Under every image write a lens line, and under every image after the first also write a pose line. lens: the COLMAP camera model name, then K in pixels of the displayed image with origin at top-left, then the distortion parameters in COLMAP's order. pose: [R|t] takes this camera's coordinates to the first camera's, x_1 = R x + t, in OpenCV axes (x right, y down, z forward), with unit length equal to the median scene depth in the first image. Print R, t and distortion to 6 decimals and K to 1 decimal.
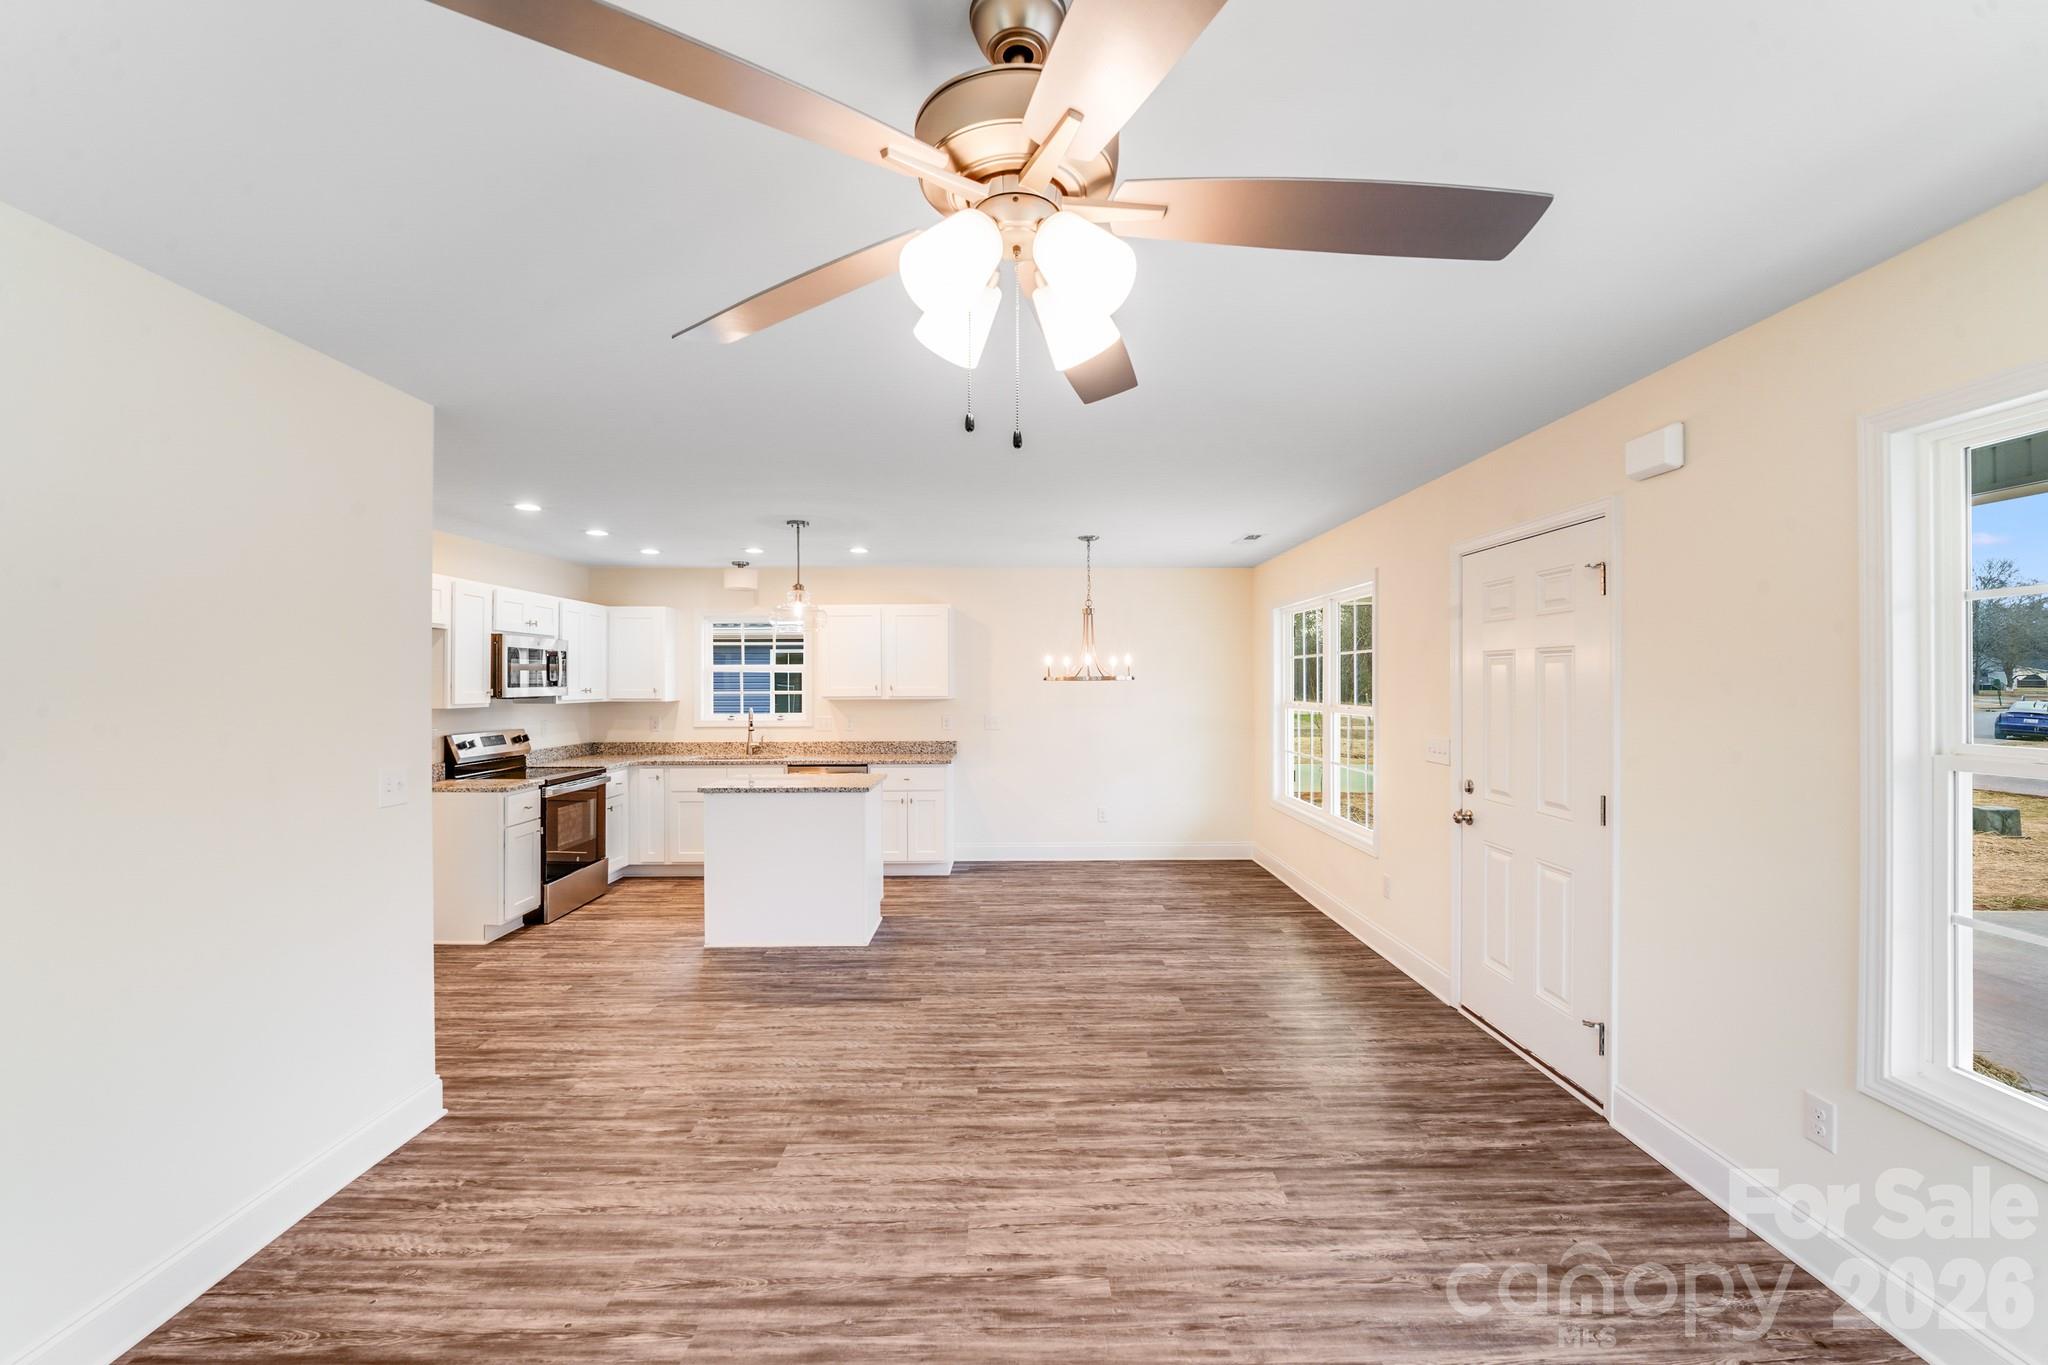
lens RADIAL K [[829.0, 0, 1019.4], [0, 829.0, 681.5], [0, 0, 1]] dist [-0.000710, -0.010425]
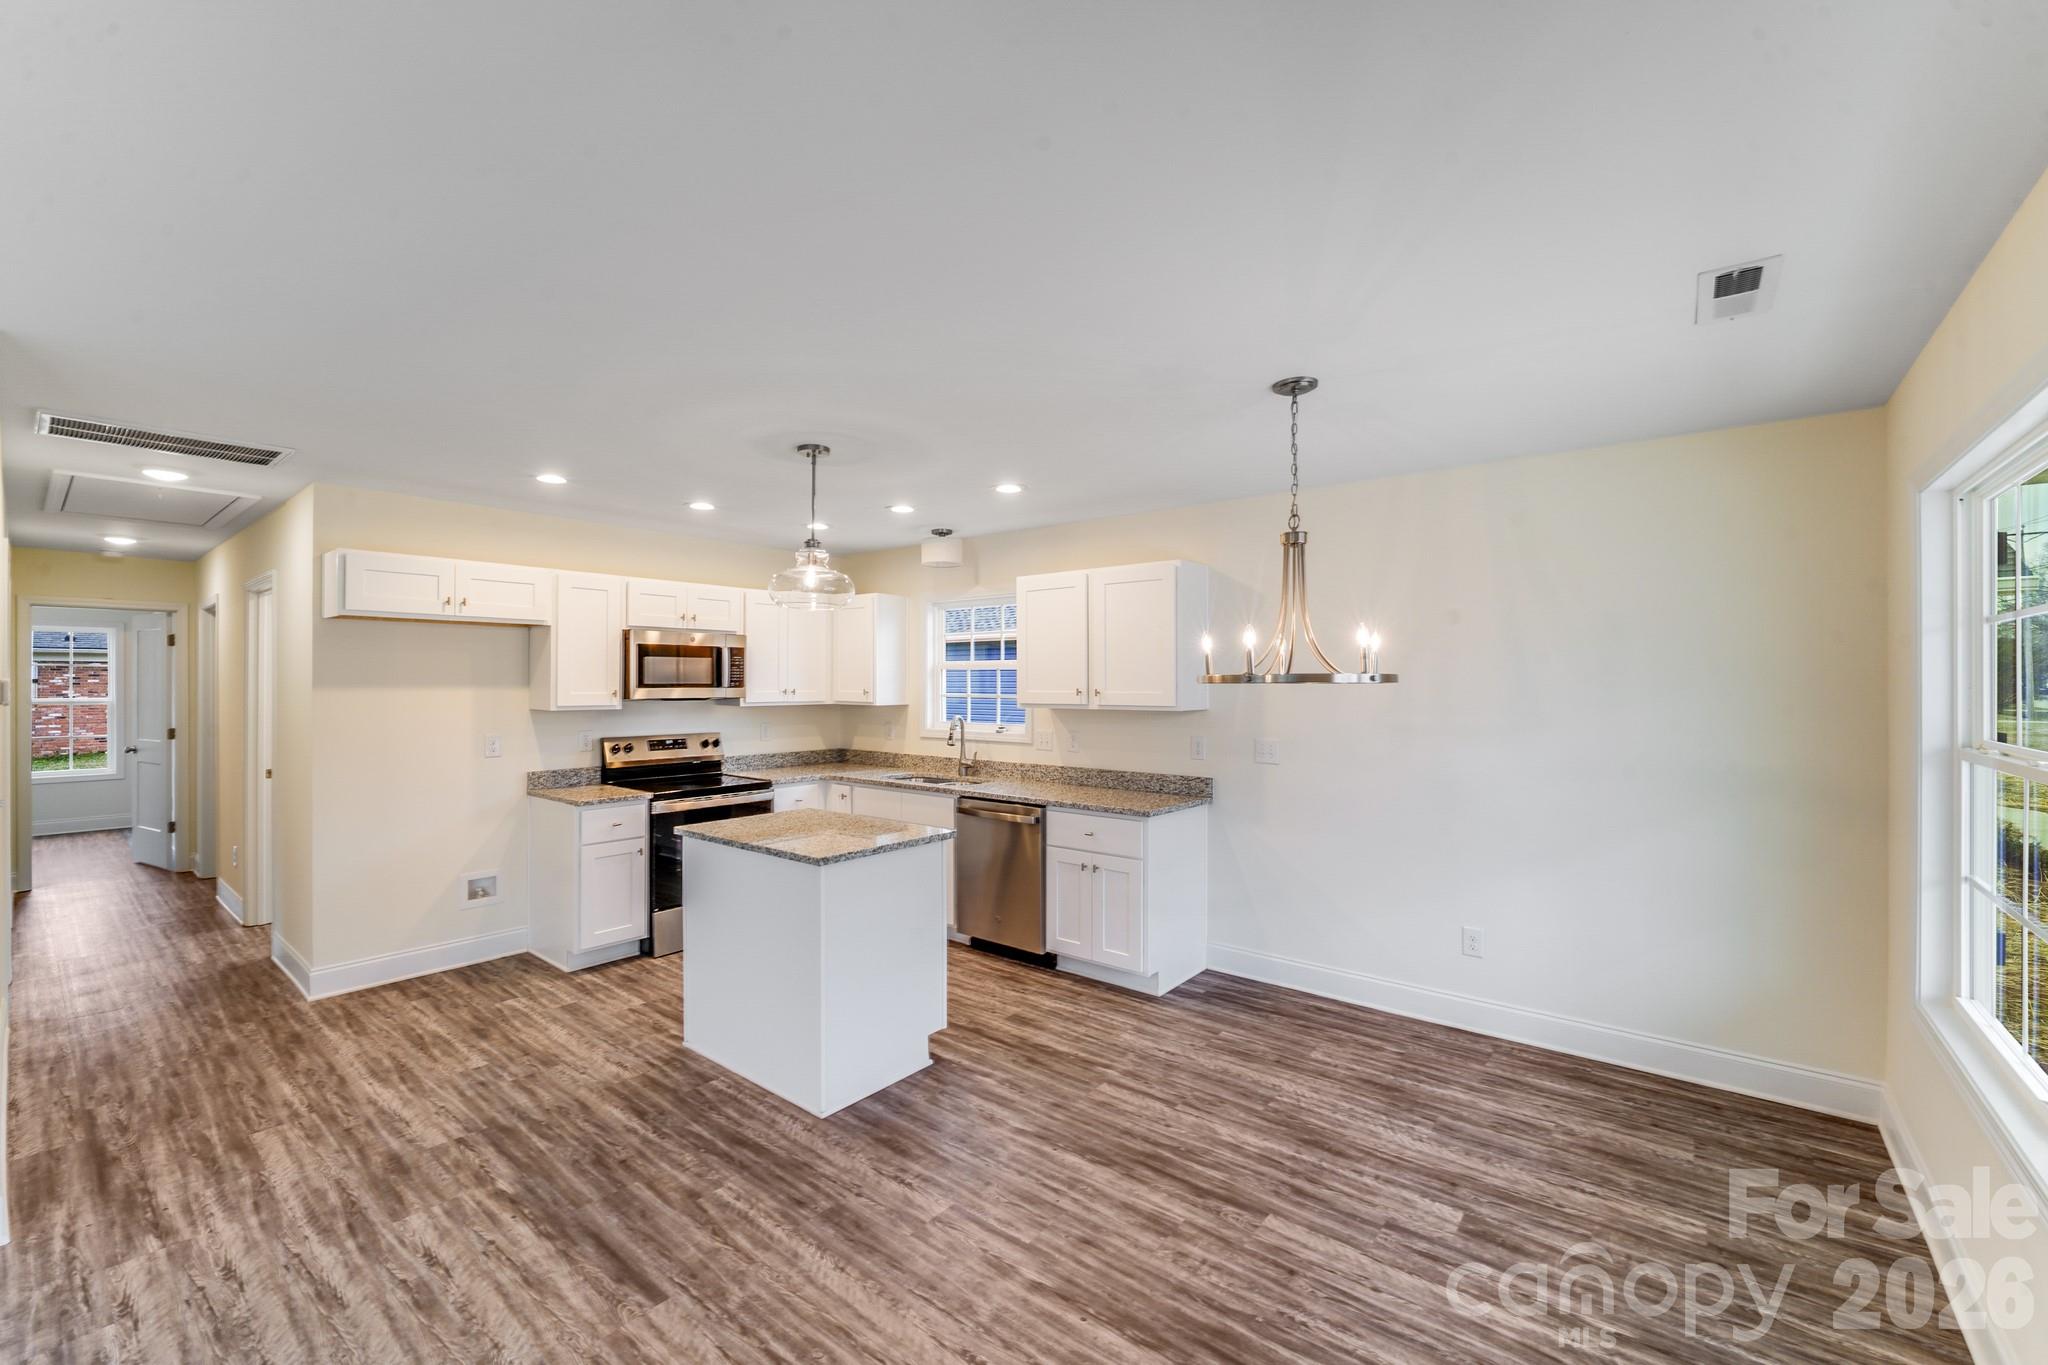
lens RADIAL K [[834.9, 0, 1013.9], [0, 834.9, 678.5], [0, 0, 1]] dist [-0.010867, -0.000276]
pose [[0.766223, 0.000932, -0.642574, 0.314277], [-0.001922, 0.999998, -0.000842, -0.003822], [0.642572, 0.001880, 0.766223, 0.616356]]
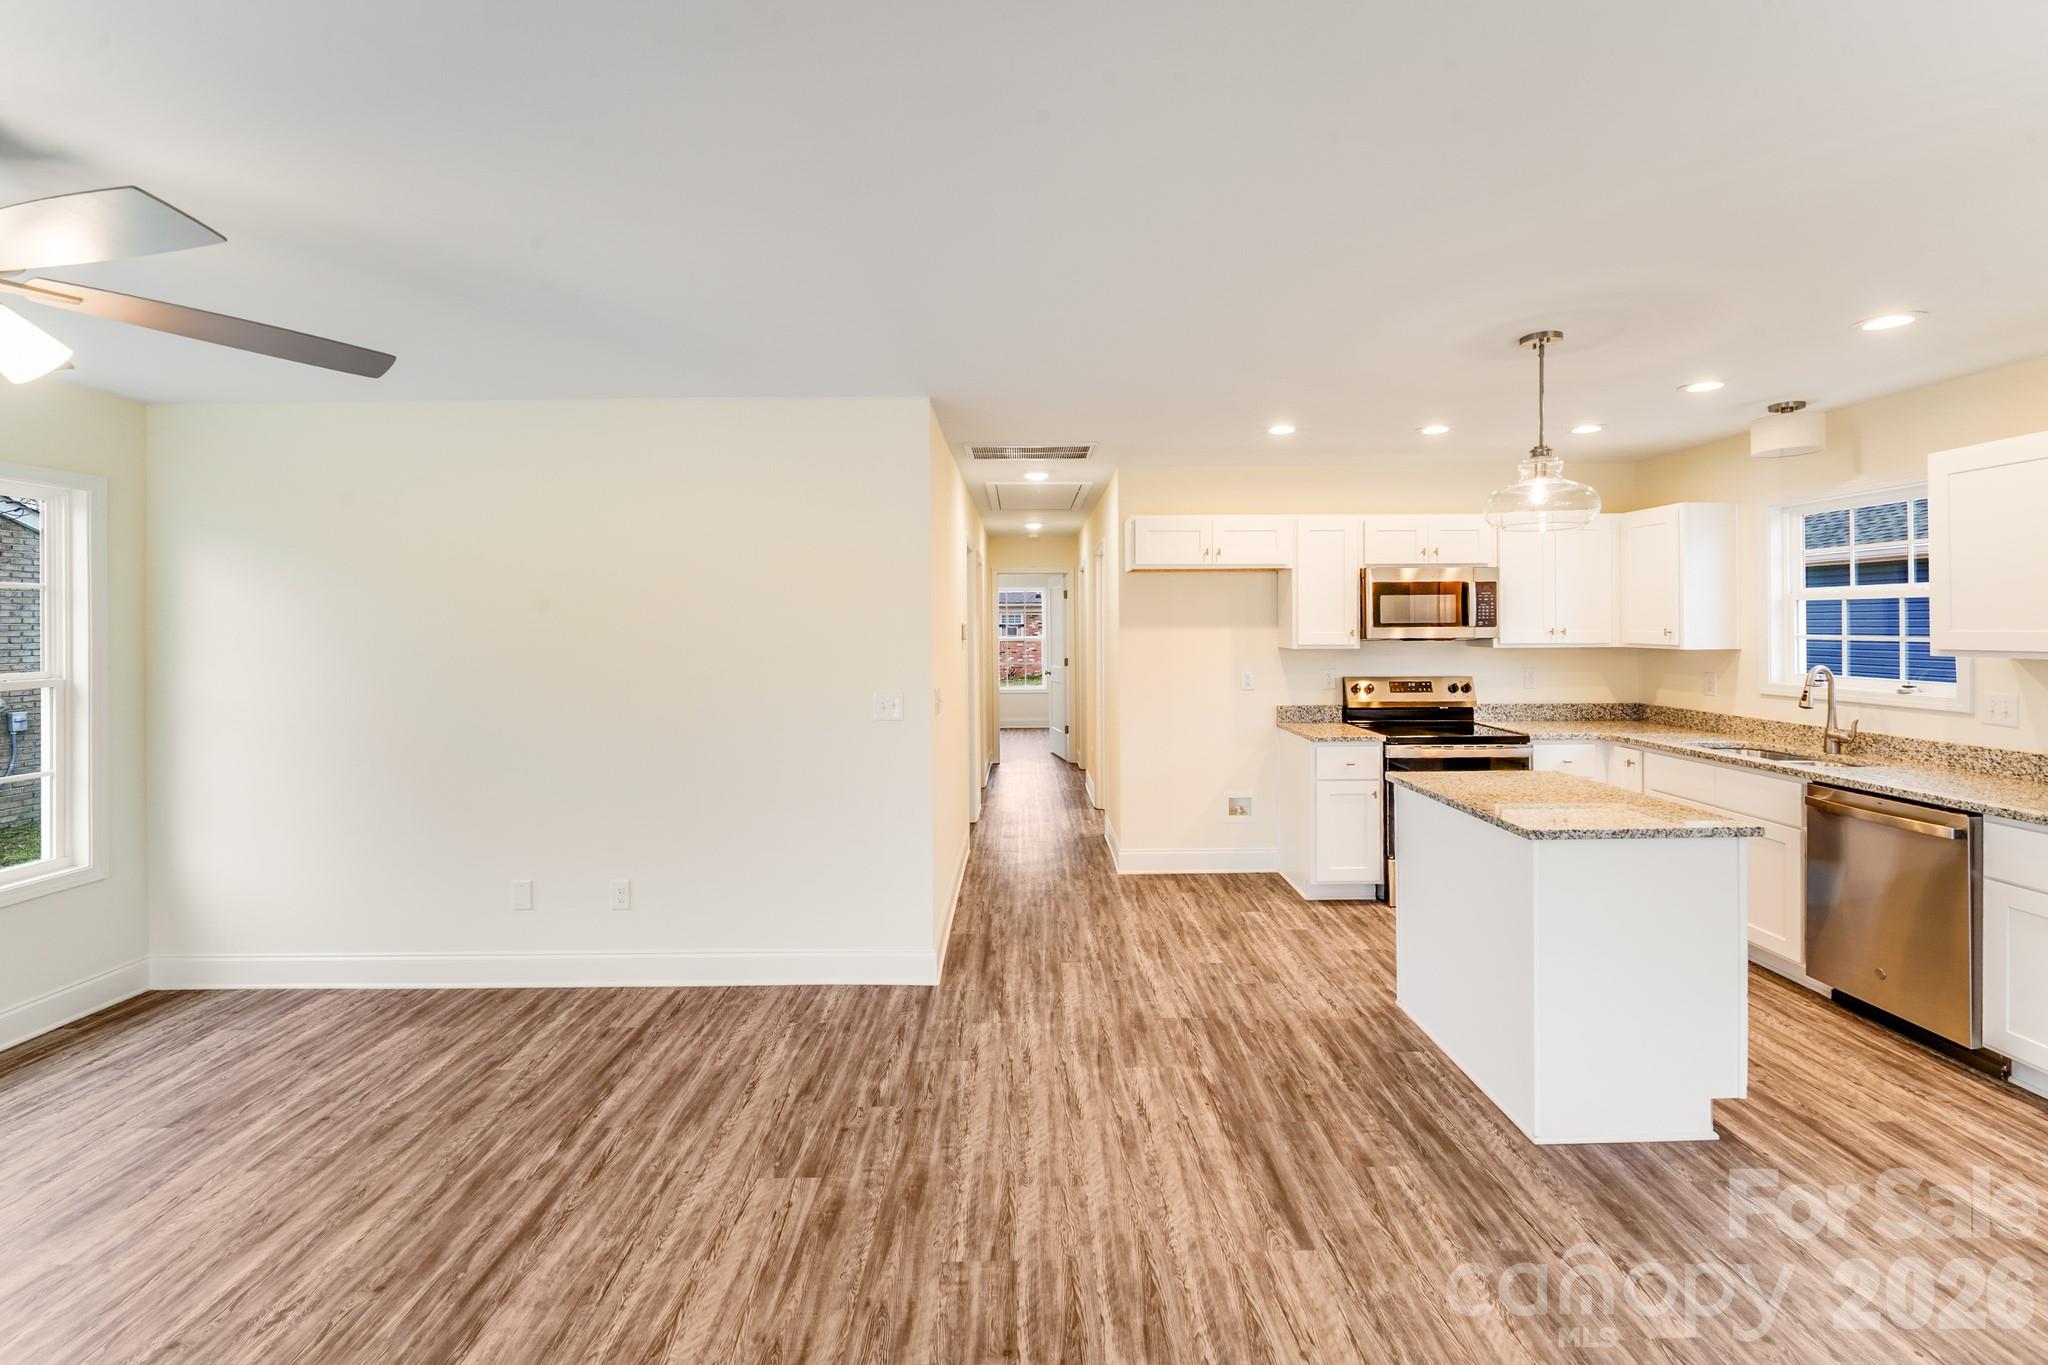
lens RADIAL K [[859.1, 0, 1035.1], [0, 859.1, 624.4], [0, 0, 1]] dist [-0.000267, -0.006031]
pose [[0.003105, 0.001542, -0.999994, 0.333623], [0.007354, 0.999972, 0.001565, -0.000231], [0.999968, -0.007359, 0.003094, 0.690753]]
